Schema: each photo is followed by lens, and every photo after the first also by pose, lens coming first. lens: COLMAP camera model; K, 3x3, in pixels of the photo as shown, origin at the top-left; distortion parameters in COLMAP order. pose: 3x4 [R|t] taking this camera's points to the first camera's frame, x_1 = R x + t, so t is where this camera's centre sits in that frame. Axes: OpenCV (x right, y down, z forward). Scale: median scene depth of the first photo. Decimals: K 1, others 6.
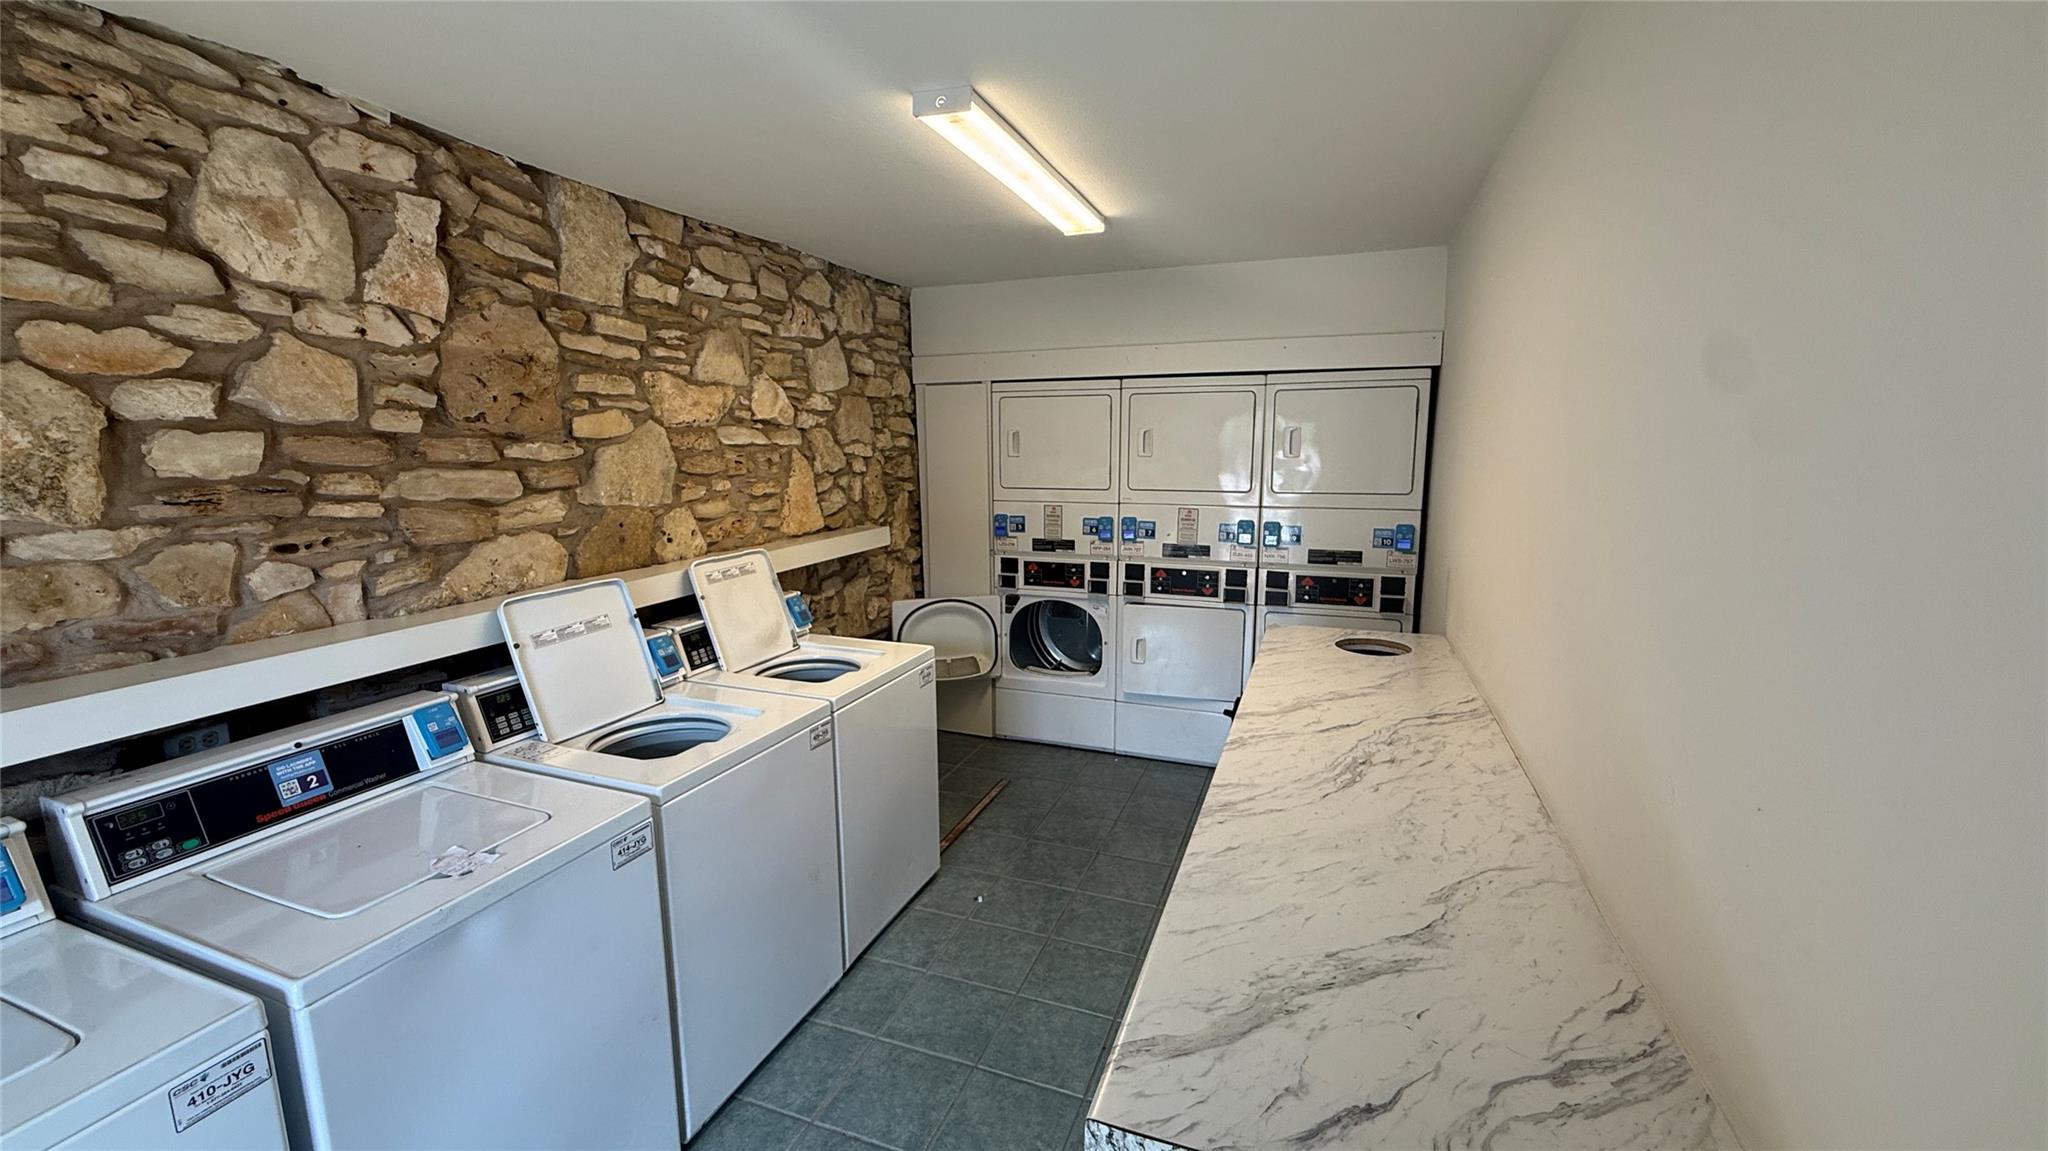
lens RADIAL K [[820.5, 0, 1017.8], [0, 820.5, 577.6], [0, 0, 1]] dist [0.001603, 0.000056]
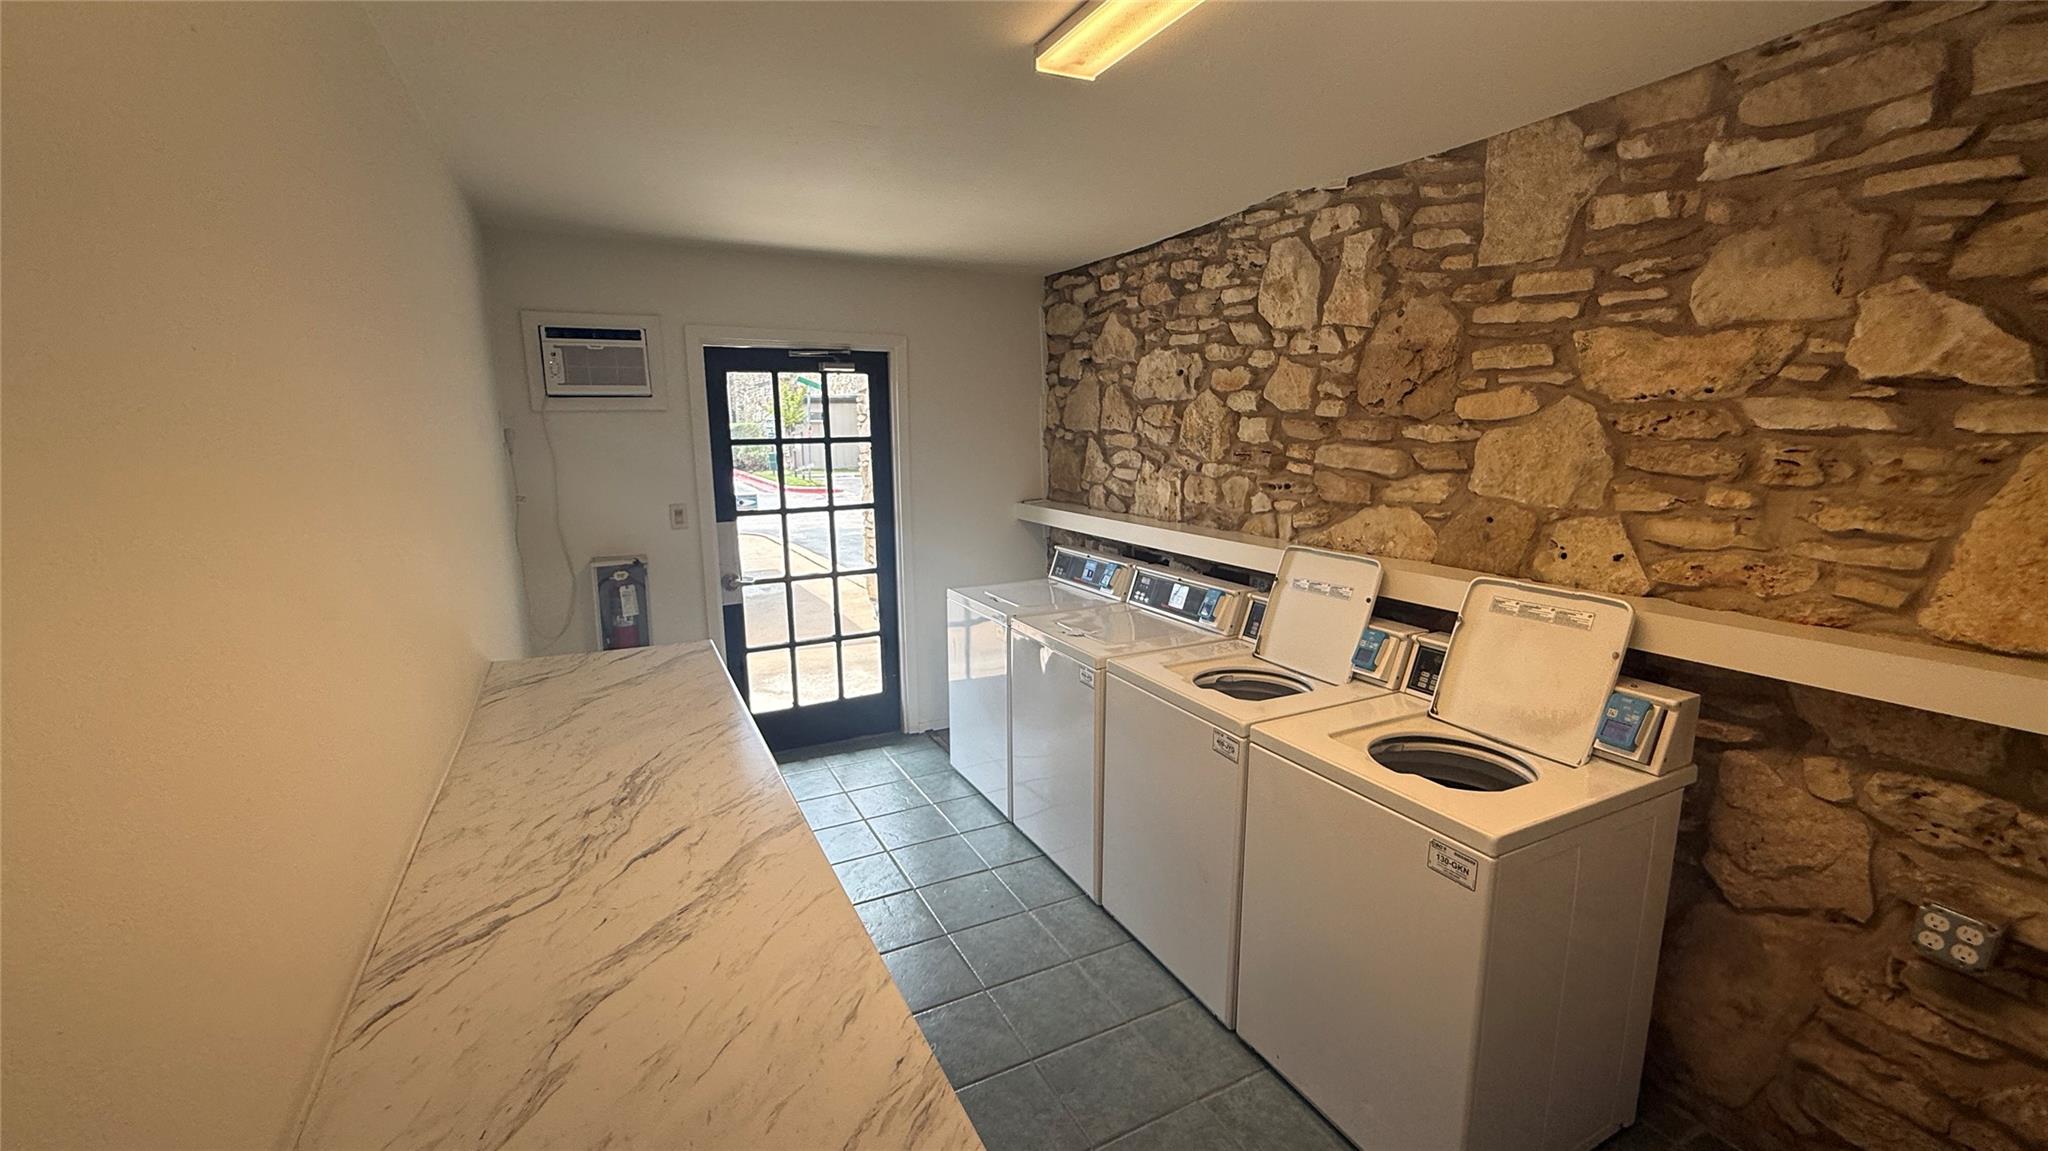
lens RADIAL K [[820.5, 0, 1017.8], [0, 820.5, 577.6], [0, 0, 1]] dist [0.001603, 0.000056]
pose [[-0.671144, 0.144175, -0.727173, 0.604974], [-0.116531, 0.948194, 0.295548, -0.251097], [0.732111, 0.283093, -0.619573, 1.457329]]
